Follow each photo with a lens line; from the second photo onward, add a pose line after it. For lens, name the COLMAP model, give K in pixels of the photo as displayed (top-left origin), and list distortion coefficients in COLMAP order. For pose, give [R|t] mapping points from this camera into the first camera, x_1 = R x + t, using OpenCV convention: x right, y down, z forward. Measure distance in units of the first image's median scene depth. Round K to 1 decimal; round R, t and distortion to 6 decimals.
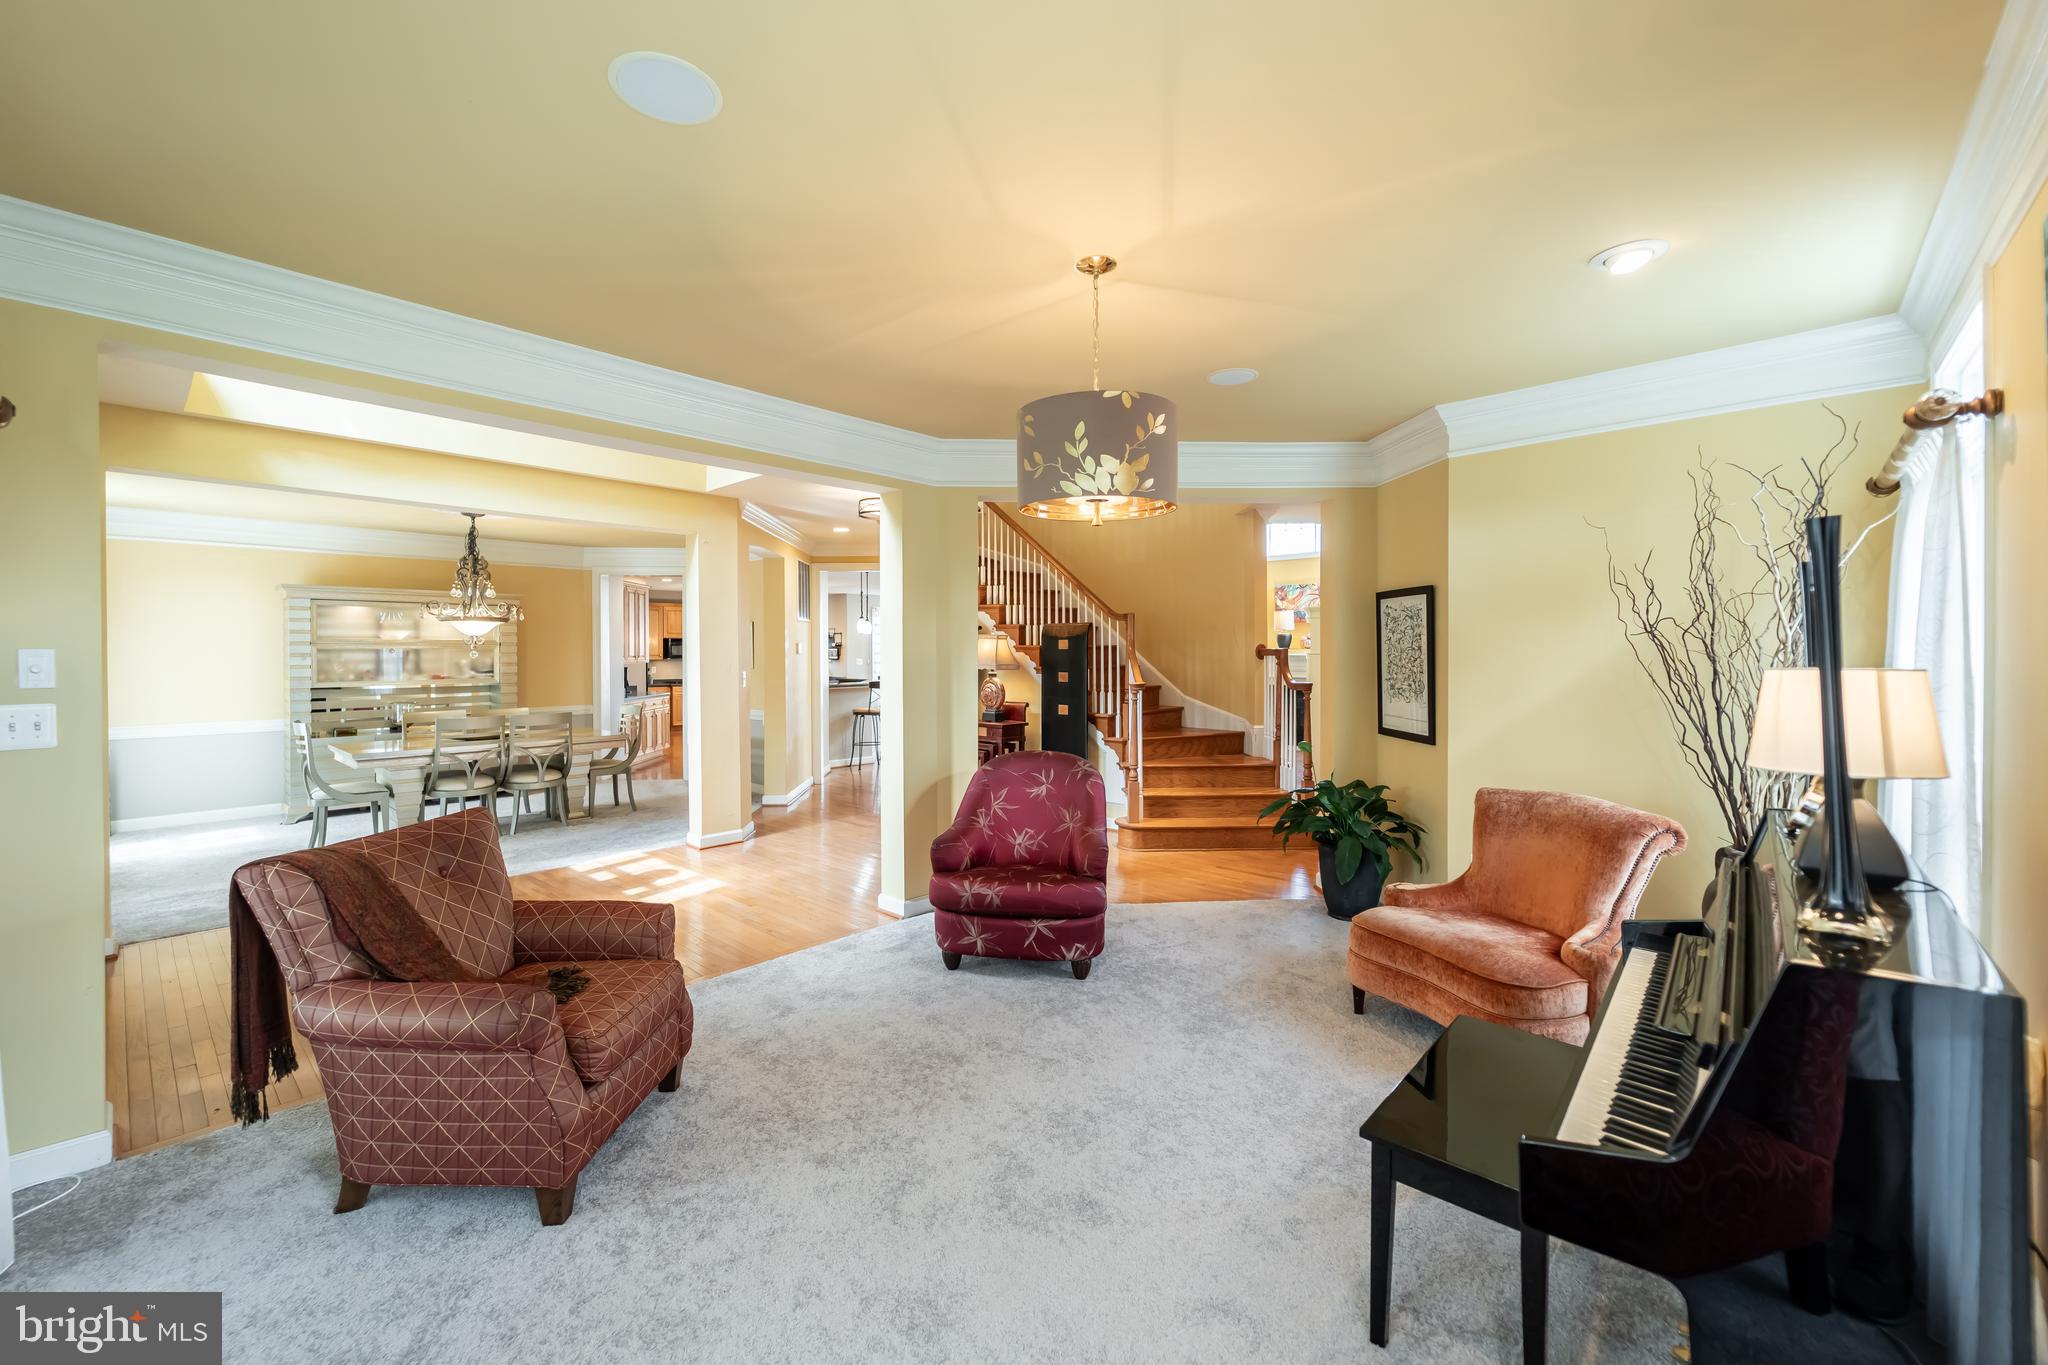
lens RADIAL K [[834.2, 0, 1023.6], [0, 834.2, 672.9], [0, 0, 1]] dist [-0.001549, -0.000344]
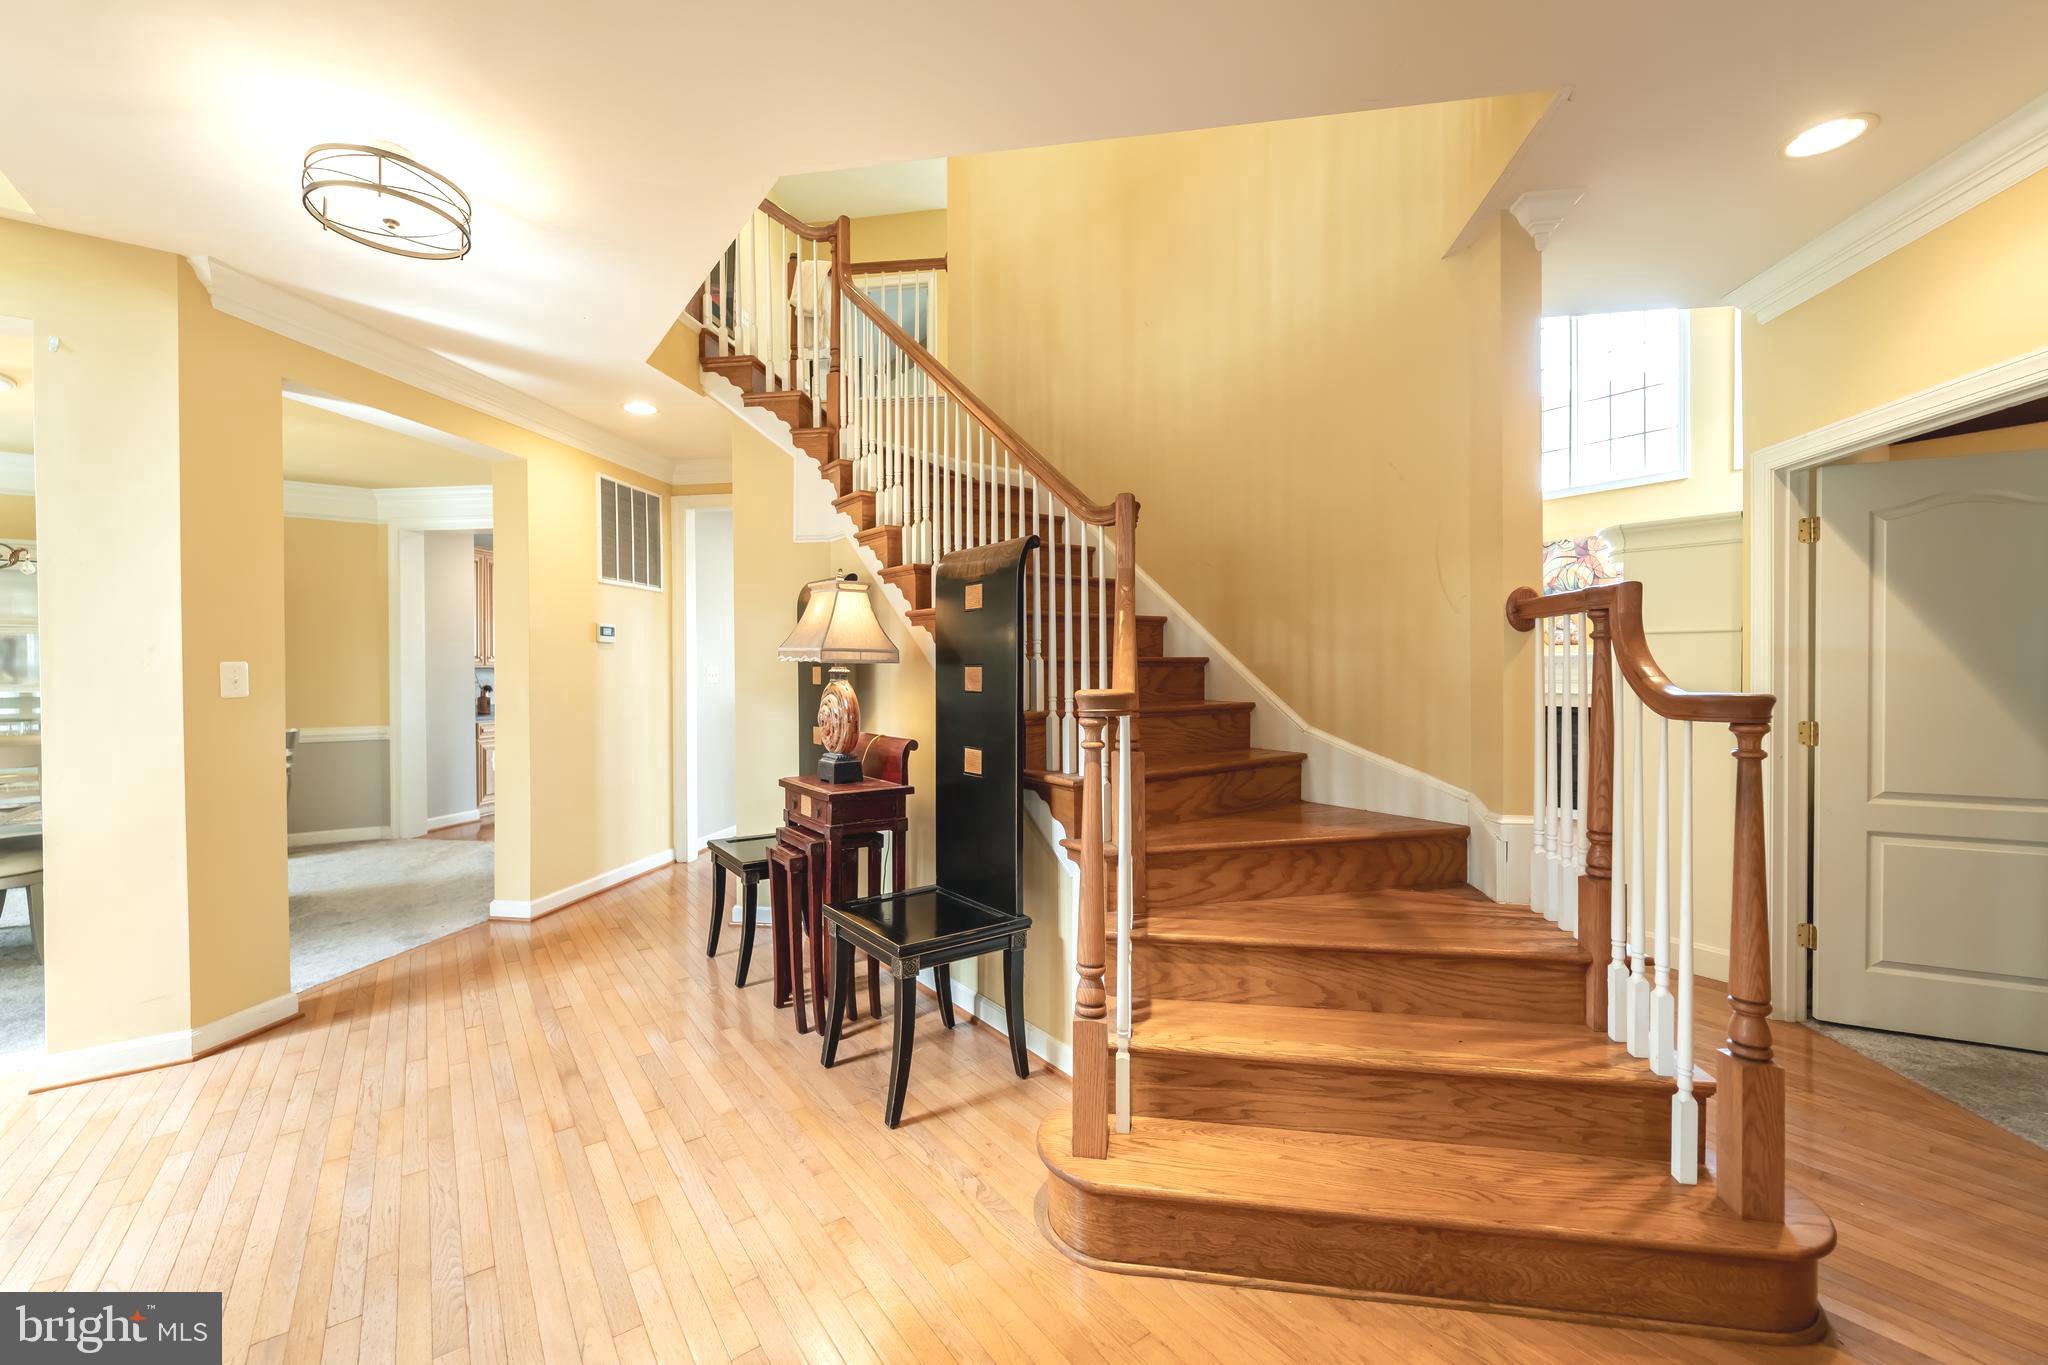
lens RADIAL K [[810.8, 0, 1015.5], [0, 810.8, 677.8], [0, 0, 1]] dist [-0.008354, 0.000125]
pose [[0.974055, -0.000107, -0.226313, 0.149948], [-0.002436, 0.999937, -0.010959, 0.008259], [0.226300, 0.011226, 0.973993, 0.609005]]
